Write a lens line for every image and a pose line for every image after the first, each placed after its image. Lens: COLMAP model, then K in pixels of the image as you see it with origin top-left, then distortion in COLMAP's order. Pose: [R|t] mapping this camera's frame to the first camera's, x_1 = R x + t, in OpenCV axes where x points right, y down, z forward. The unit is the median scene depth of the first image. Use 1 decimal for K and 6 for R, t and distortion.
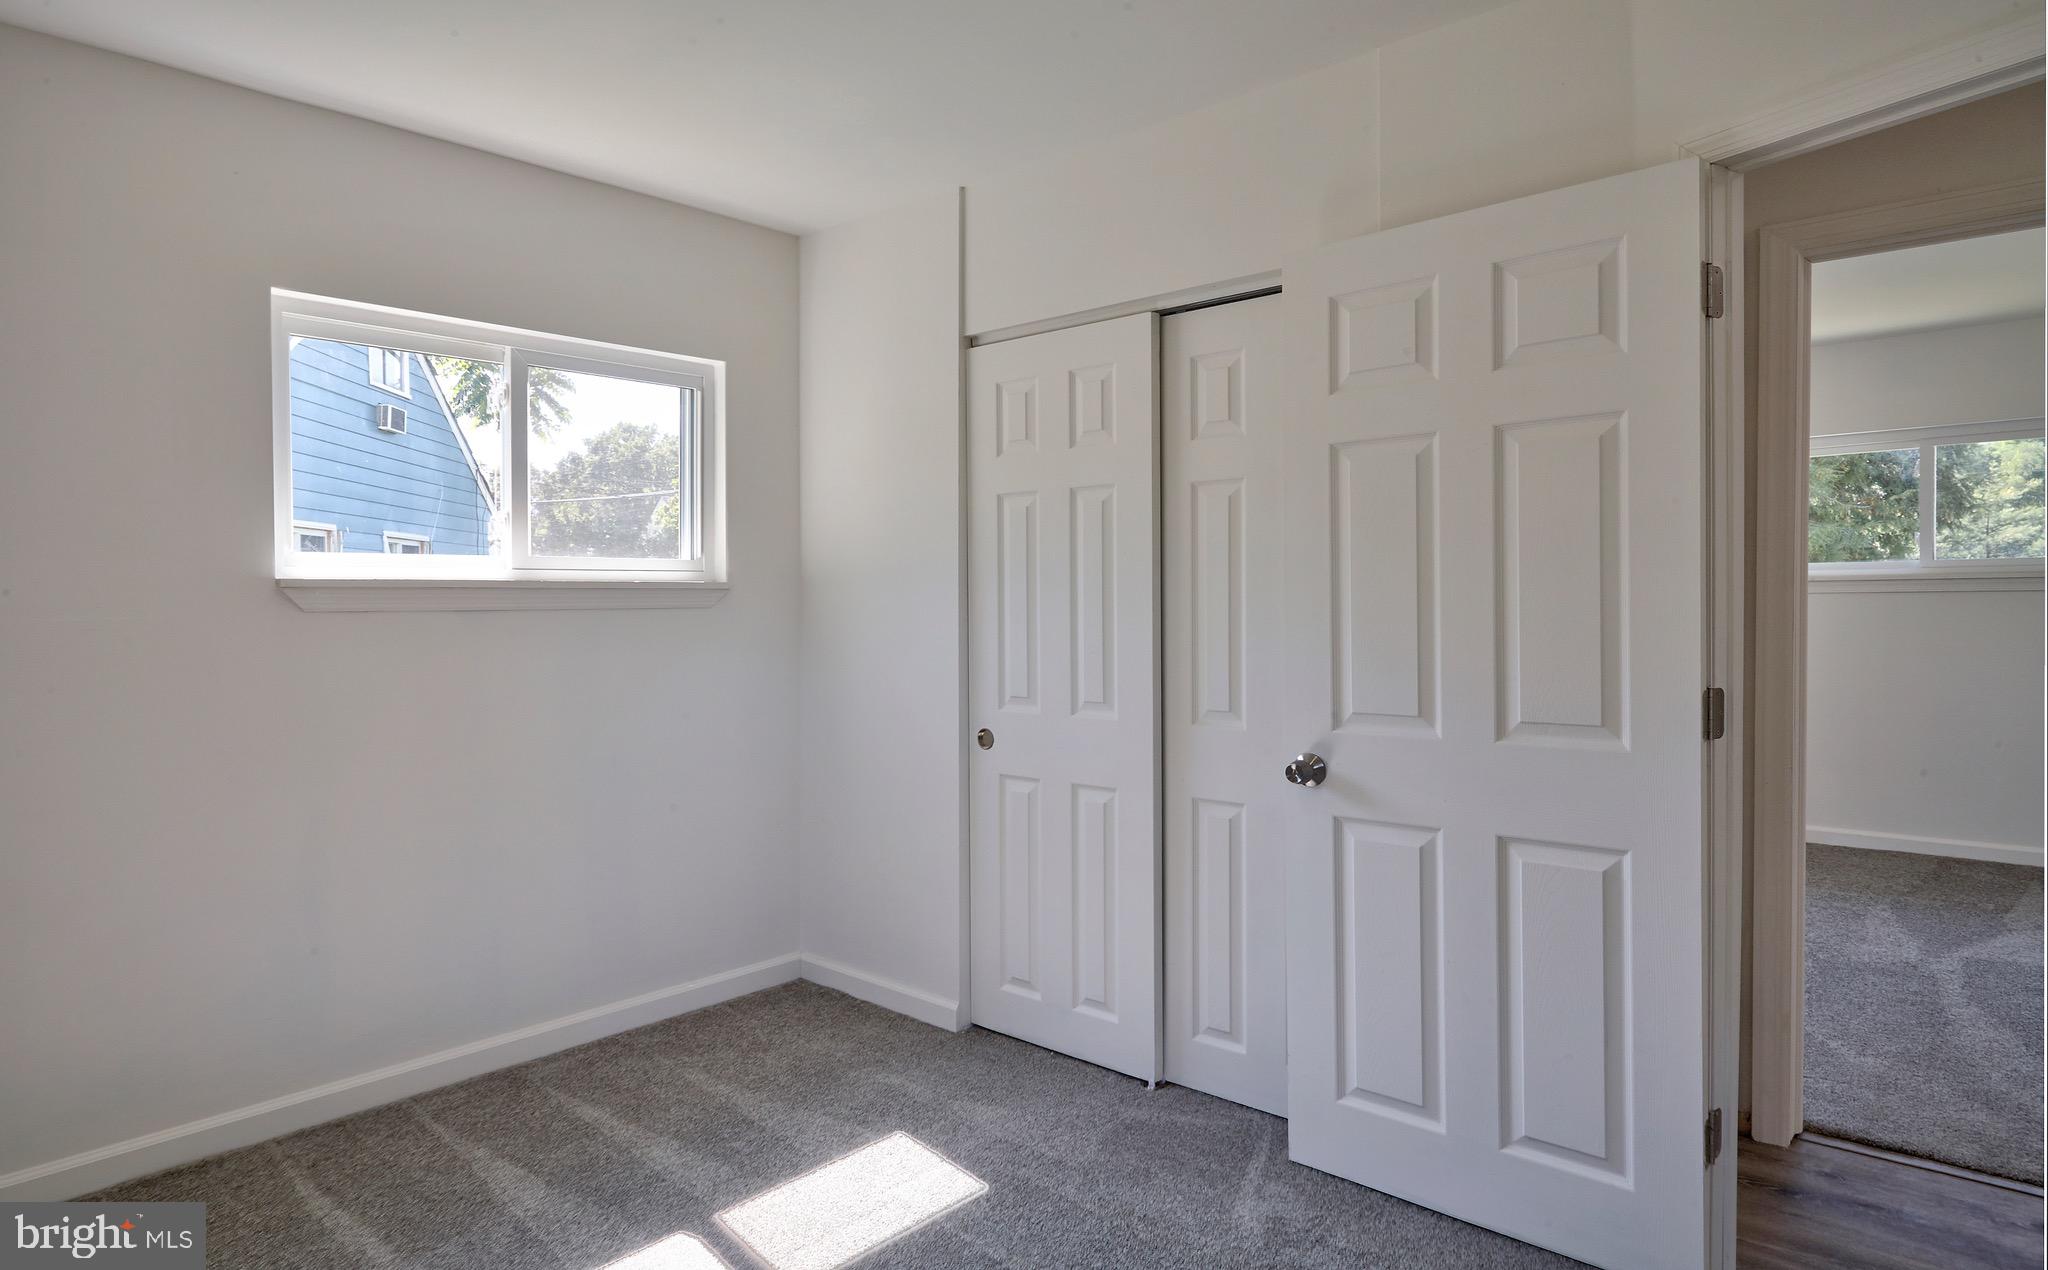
lens RADIAL K [[1197.2, 0, 1021.5], [0, 1197.2, 582.8], [0, 0, 1]] dist [-0.001044, 0.000491]
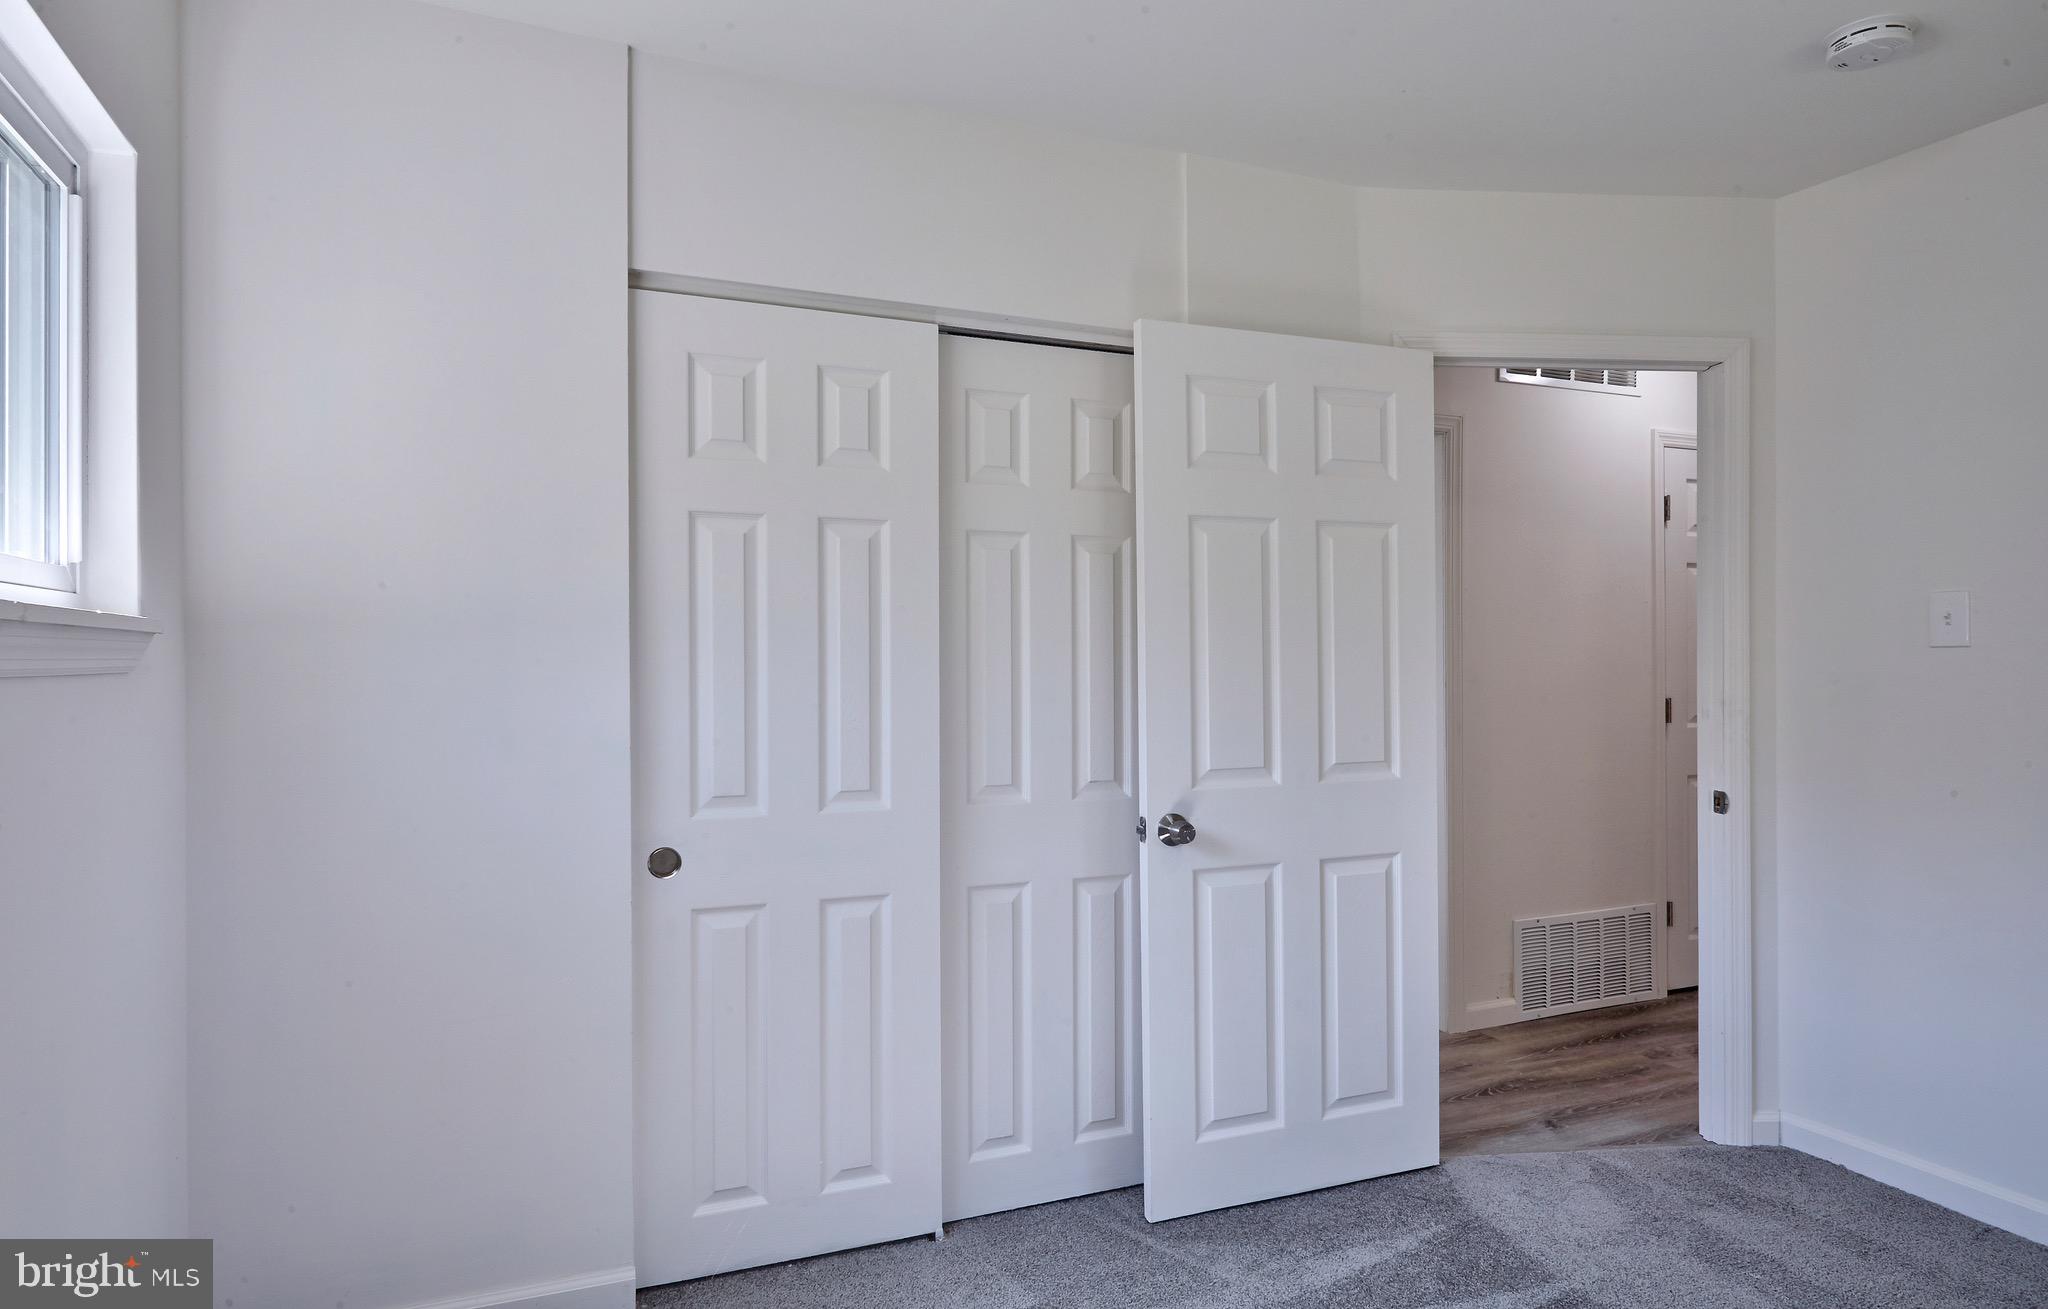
lens RADIAL K [[1189.1, 0, 1024.0], [0, 1189.1, 654.5], [0, 0, 1]] dist [0.002835, 0.000225]
pose [[0.424073, 0.018235, 0.905444, -0.607945], [-0.014190, 0.999808, -0.013489, 0.018130], [-0.905517, -0.007128, 0.424251, 0.564685]]
